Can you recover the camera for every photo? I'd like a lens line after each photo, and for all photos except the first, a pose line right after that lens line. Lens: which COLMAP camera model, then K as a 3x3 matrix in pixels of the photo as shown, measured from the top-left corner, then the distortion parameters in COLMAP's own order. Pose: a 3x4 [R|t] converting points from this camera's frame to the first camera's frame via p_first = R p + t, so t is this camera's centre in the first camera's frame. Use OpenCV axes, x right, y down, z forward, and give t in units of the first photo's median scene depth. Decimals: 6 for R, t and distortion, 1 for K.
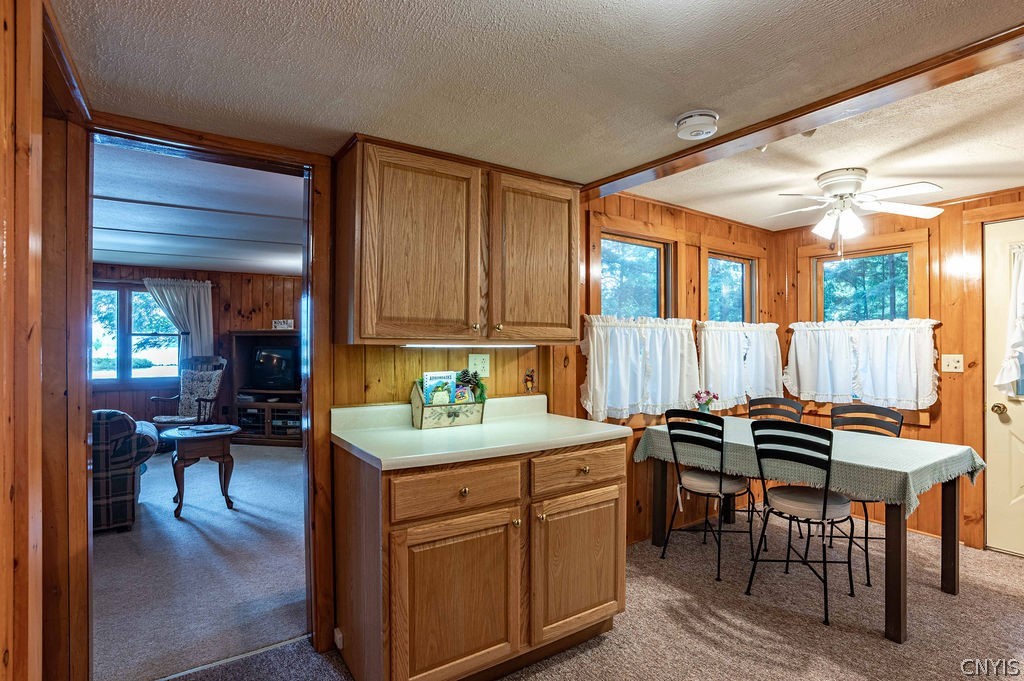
lens RADIAL K [[499.9, 0, 508.4], [0, 499.9, 343.3], [0, 0, 1]] dist [-0.034637, 0.002350]
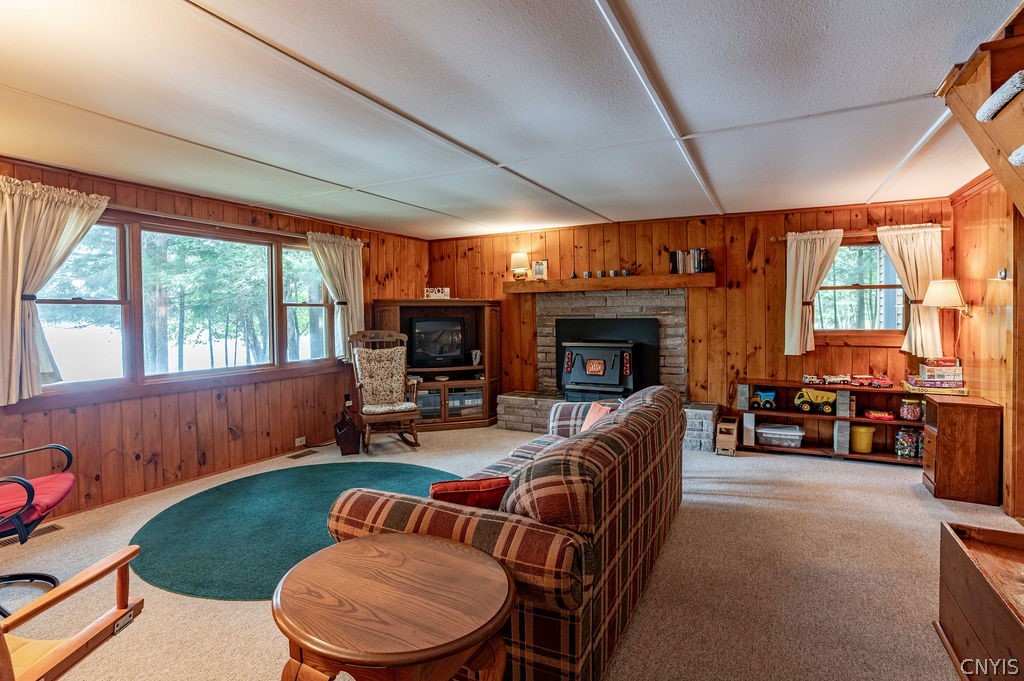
lens RADIAL K [[499.9, 0, 528.7], [0, 499.9, 315.7], [0, 0, 1]] dist [-0.034637, 0.002350]
pose [[0.869230, -0.010045, 0.494307, -0.820809], [0.003442, 0.999892, 0.014266, -0.011292], [-0.494397, -0.010699, 0.869171, 0.152802]]
